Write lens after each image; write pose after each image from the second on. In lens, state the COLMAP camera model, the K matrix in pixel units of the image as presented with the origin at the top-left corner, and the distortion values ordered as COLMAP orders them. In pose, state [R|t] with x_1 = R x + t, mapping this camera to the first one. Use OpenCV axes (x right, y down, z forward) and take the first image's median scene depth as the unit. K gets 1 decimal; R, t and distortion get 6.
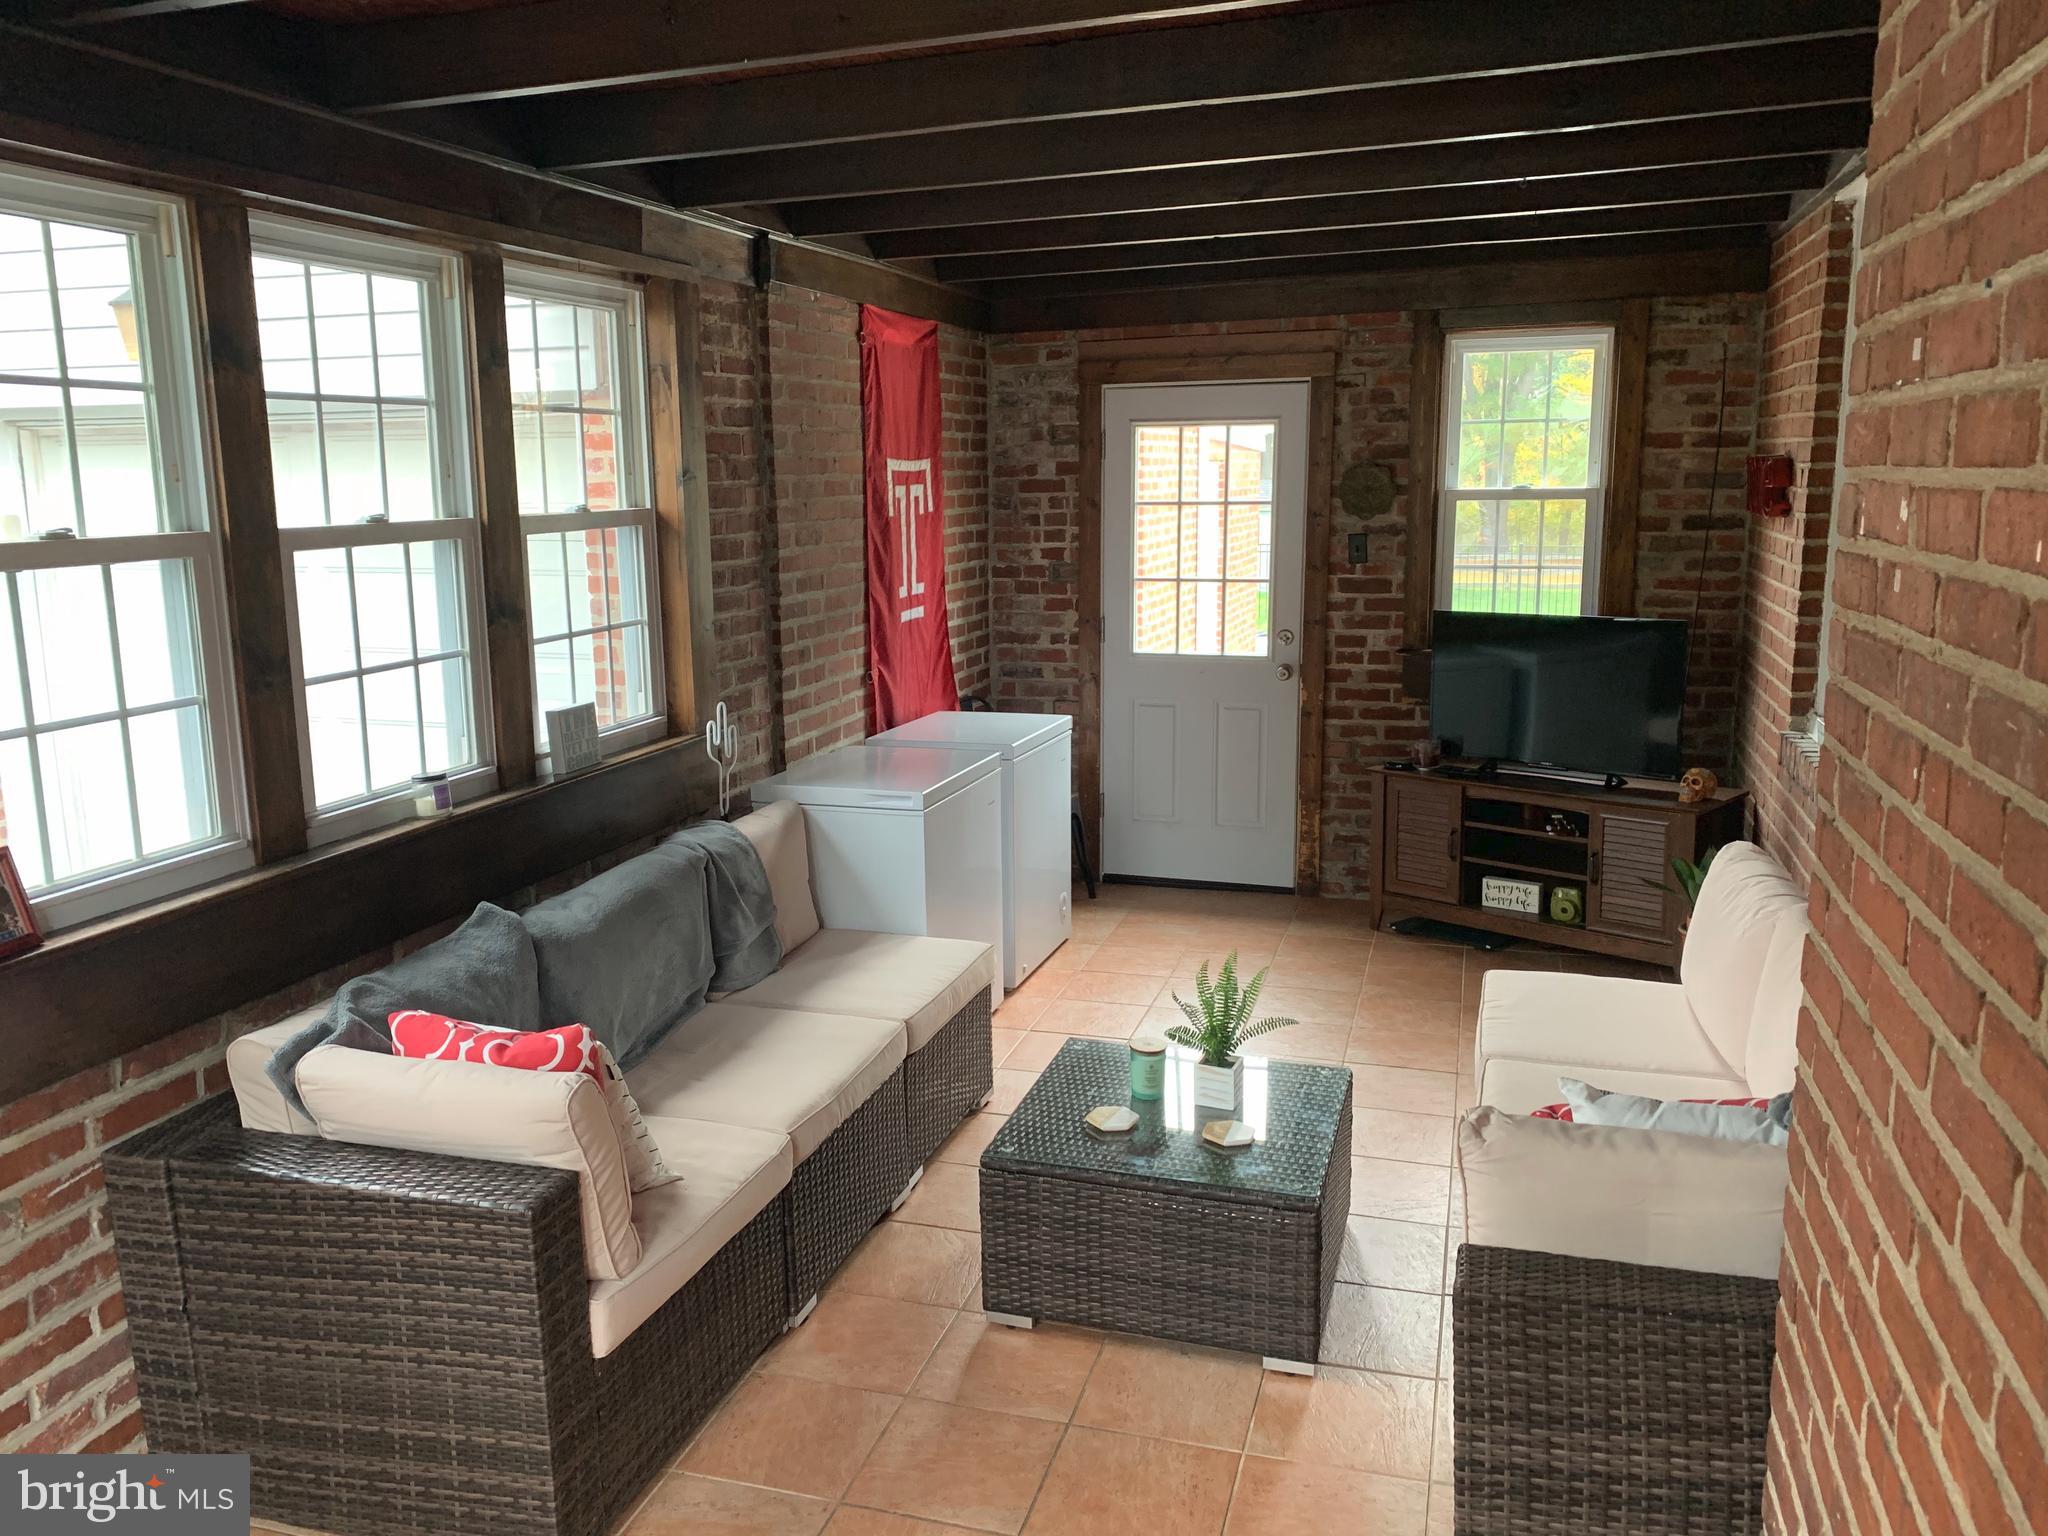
lens RADIAL K [[1583.0, 0, 939.6], [0, 1583.0, 770.4], [0, 0, 1]] dist [0.058150, -0.063997]
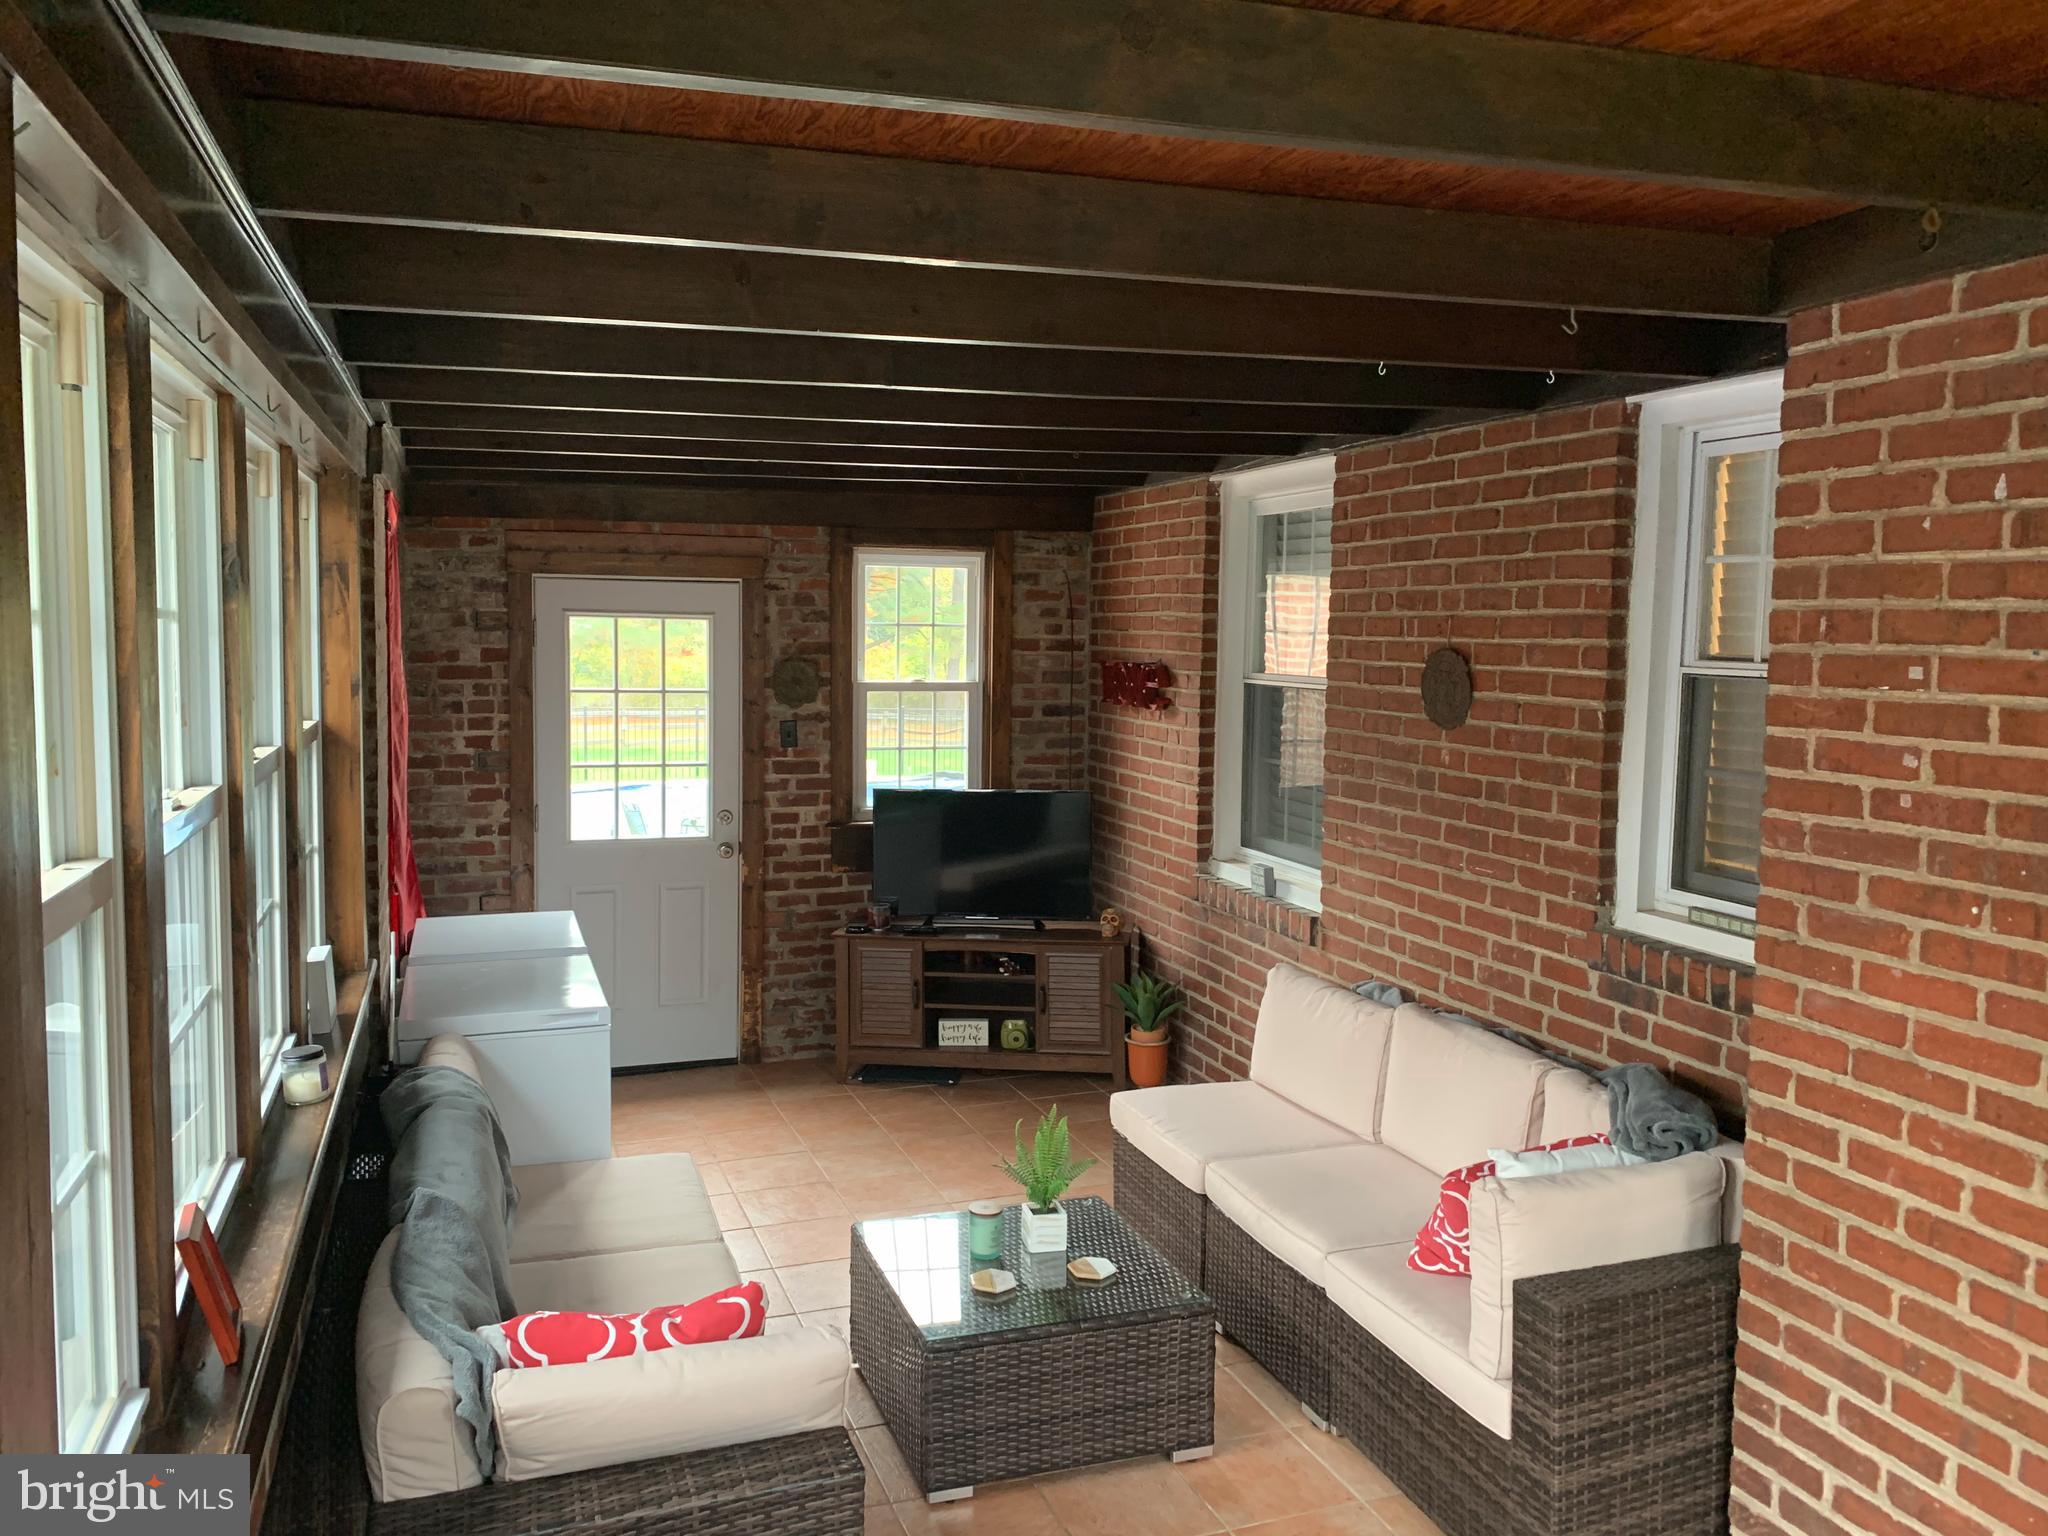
lens RADIAL K [[1583.0, 0, 1031.7], [0, 1583.0, 757.0], [0, 0, 1]] dist [0.058150, -0.063997]
pose [[0.793115, -0.028231, 0.608418, -0.270728], [0.092954, 0.992834, -0.075105, -0.026674], [-0.601938, 0.116122, 0.790055, 0.041543]]
